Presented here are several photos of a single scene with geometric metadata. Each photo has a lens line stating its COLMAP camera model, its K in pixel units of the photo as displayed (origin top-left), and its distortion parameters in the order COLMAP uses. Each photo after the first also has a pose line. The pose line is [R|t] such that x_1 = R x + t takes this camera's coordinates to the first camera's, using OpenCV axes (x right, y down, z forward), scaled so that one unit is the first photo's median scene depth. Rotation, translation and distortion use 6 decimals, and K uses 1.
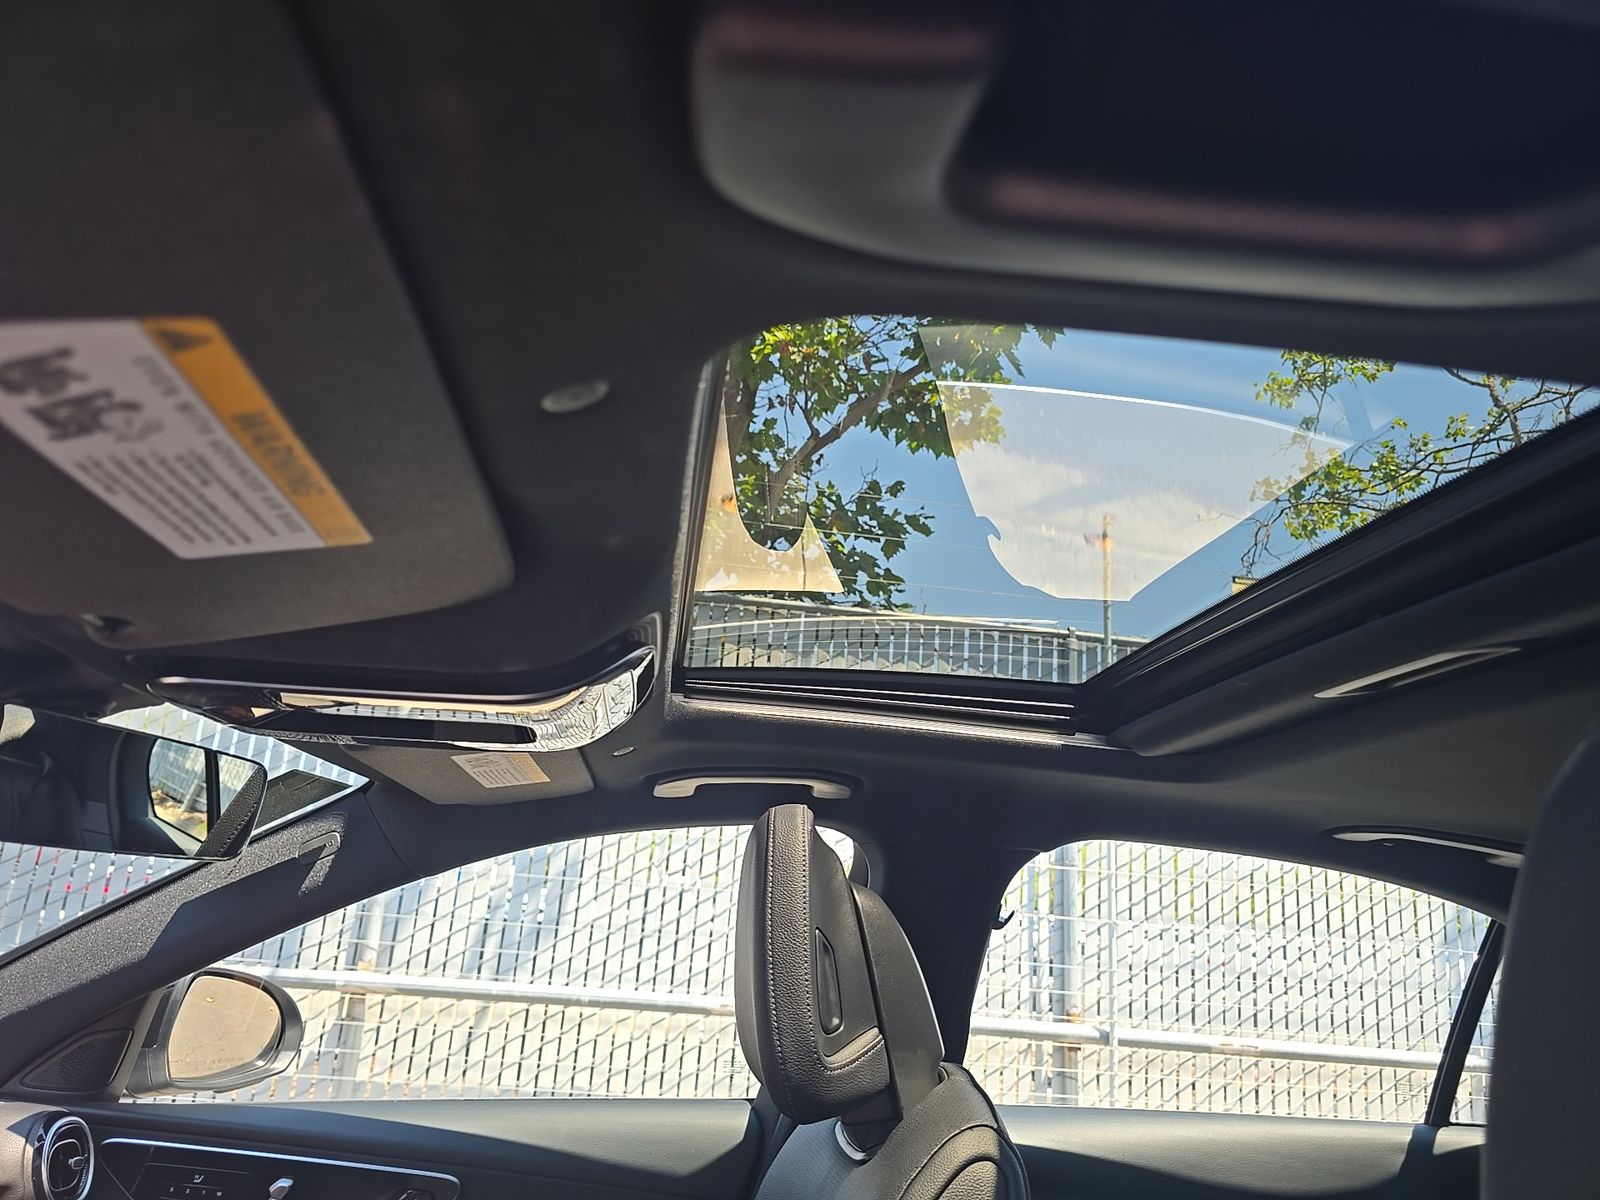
lens RADIAL K [[1077.1, 0, 802.7], [0, 1077.1, 601.1], [0, 0, 1]] dist [0.024493, -0.015522]
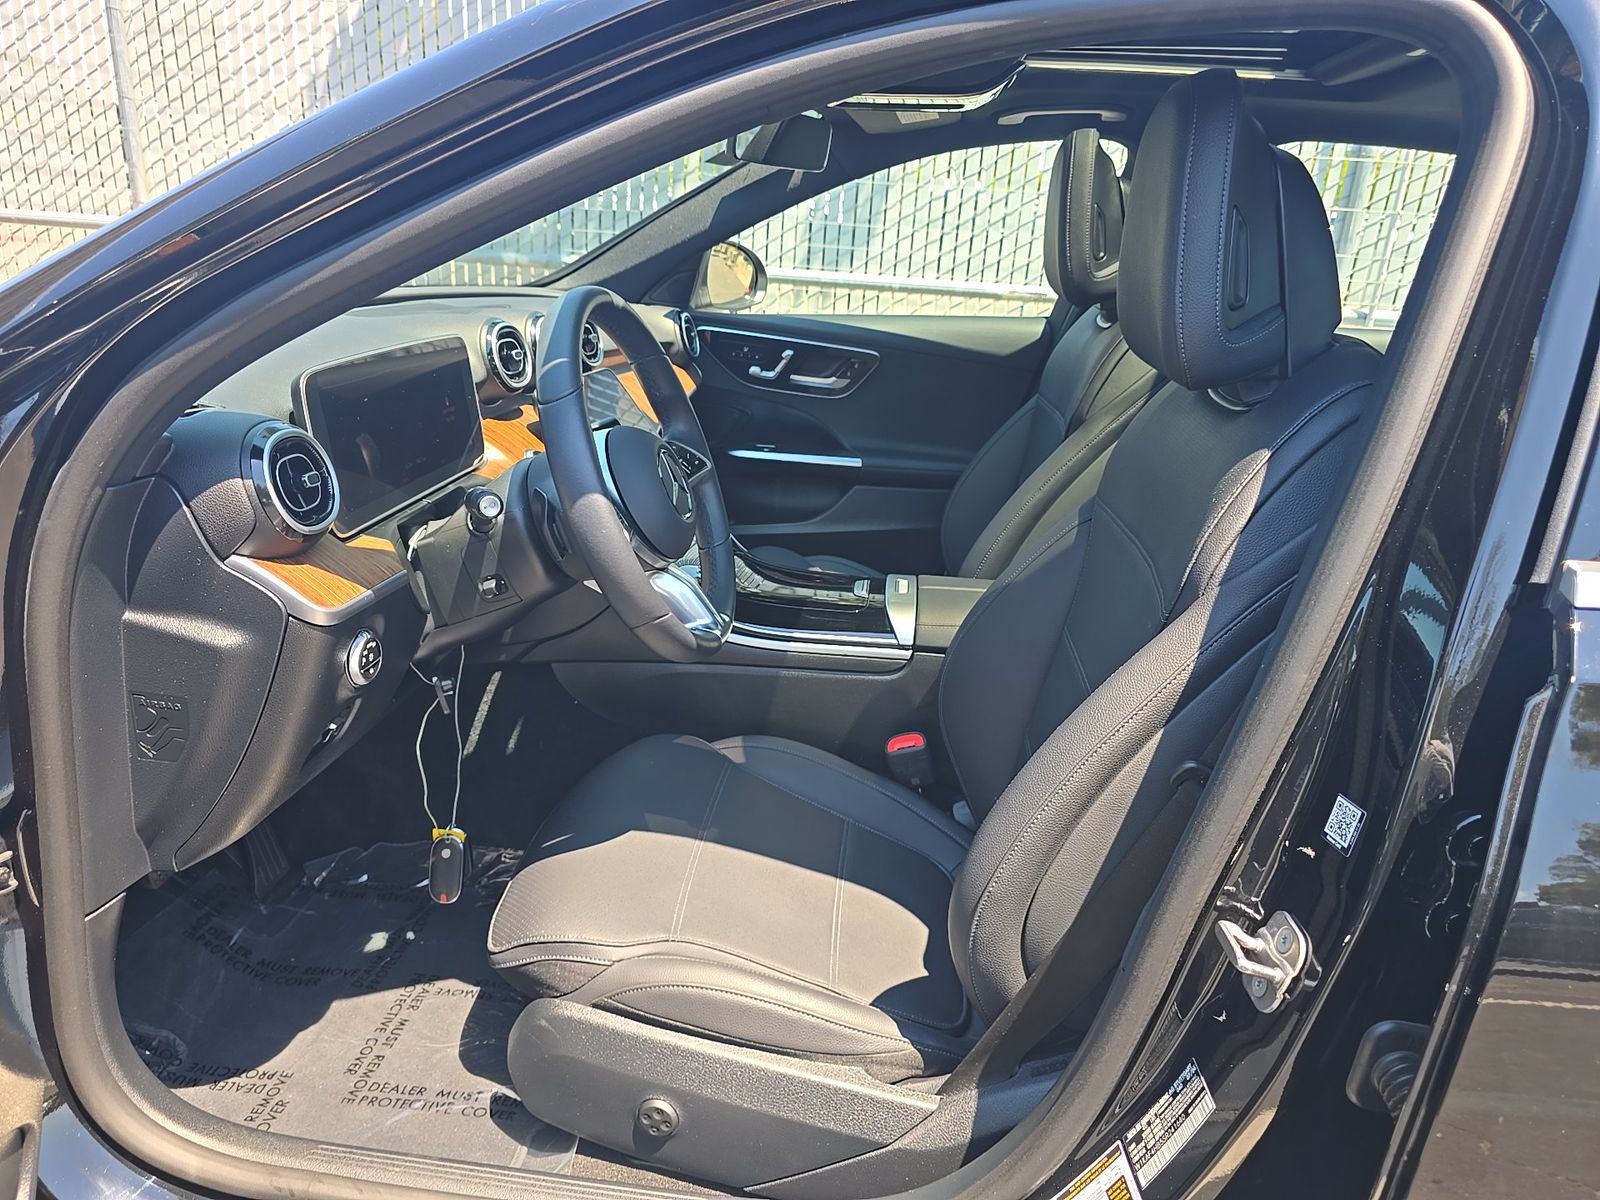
lens RADIAL K [[1077.1, 0, 786.1], [0, 1077.1, 606.3], [0, 0, 1]] dist [0.024493, -0.015522]
pose [[0.967091, 0.074802, -0.243185, 0.000549], [0.081712, 0.813860, 0.575287, -0.045024], [0.240951, -0.576226, 0.780965, -0.179619]]
